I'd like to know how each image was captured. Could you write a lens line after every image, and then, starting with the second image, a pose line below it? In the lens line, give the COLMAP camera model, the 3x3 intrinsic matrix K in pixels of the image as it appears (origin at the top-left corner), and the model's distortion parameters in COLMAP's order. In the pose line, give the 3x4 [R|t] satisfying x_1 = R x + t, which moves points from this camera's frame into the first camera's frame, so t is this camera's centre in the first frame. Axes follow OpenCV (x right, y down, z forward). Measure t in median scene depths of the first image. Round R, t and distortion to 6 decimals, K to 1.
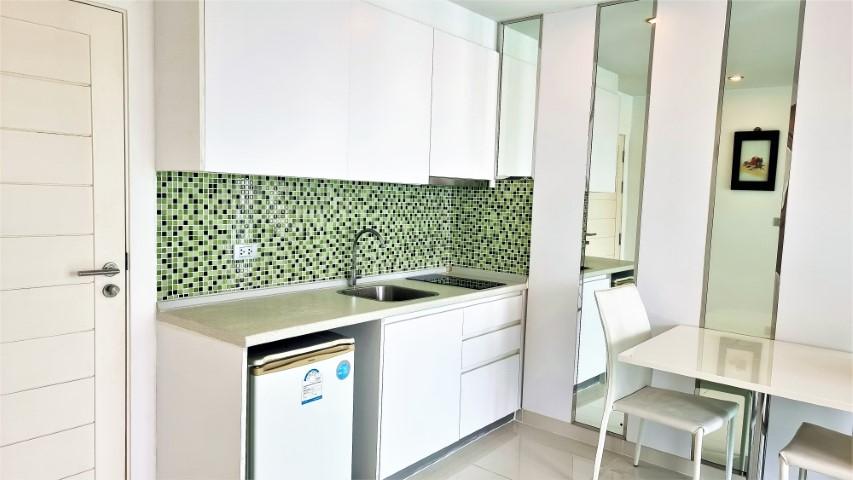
lens RADIAL K [[579.8, 0, 422.9], [0, 579.8, 243.5], [0, 0, 1]] dist [0.048223, -0.036487]
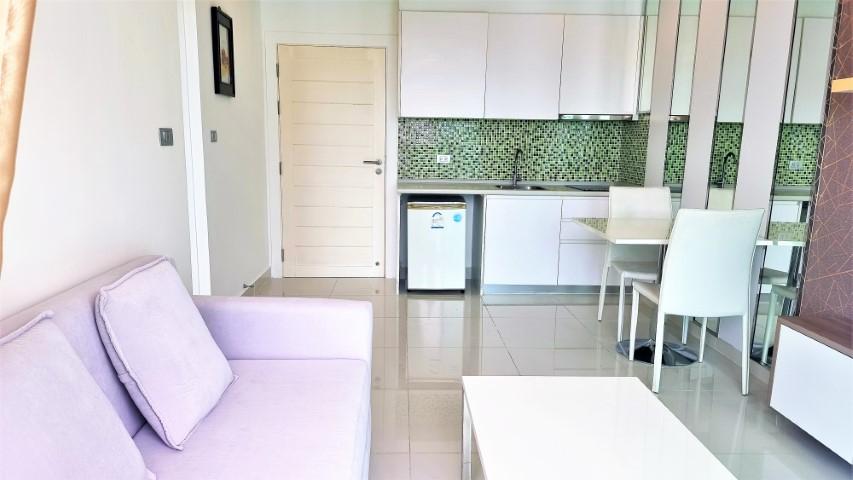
lens RADIAL K [[579.8, 0, 422.9], [0, 579.8, 243.5], [0, 0, 1]] dist [0.048223, -0.036487]
pose [[0.661544, 0.108545, -0.742009, 0.961777], [-0.056748, 0.993878, 0.094795, 0.098578], [0.747756, -0.020604, 0.663654, -0.291525]]
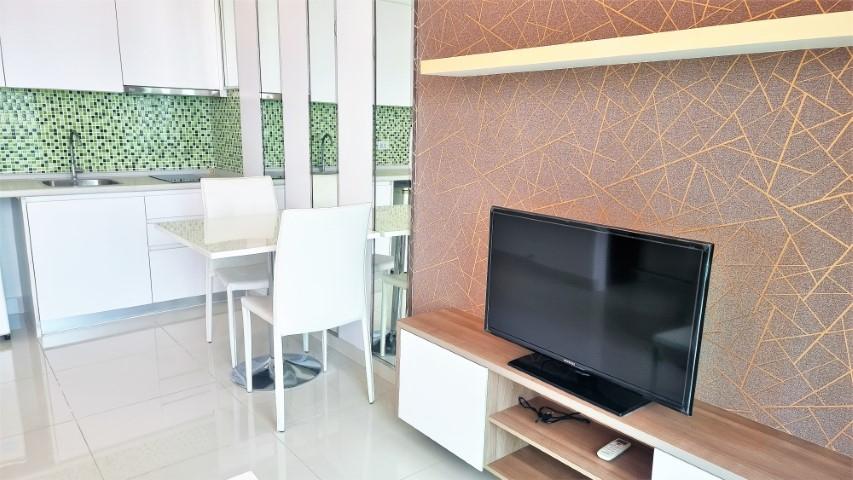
lens RADIAL K [[579.8, 0, 422.9], [0, 579.8, 243.5], [0, 0, 1]] dist [0.048223, -0.036487]
pose [[0.979428, 0.026255, -0.200077, 0.865363], [-0.003159, 0.993373, 0.114888, 0.065588], [0.201768, -0.111893, 0.973021, -0.070132]]
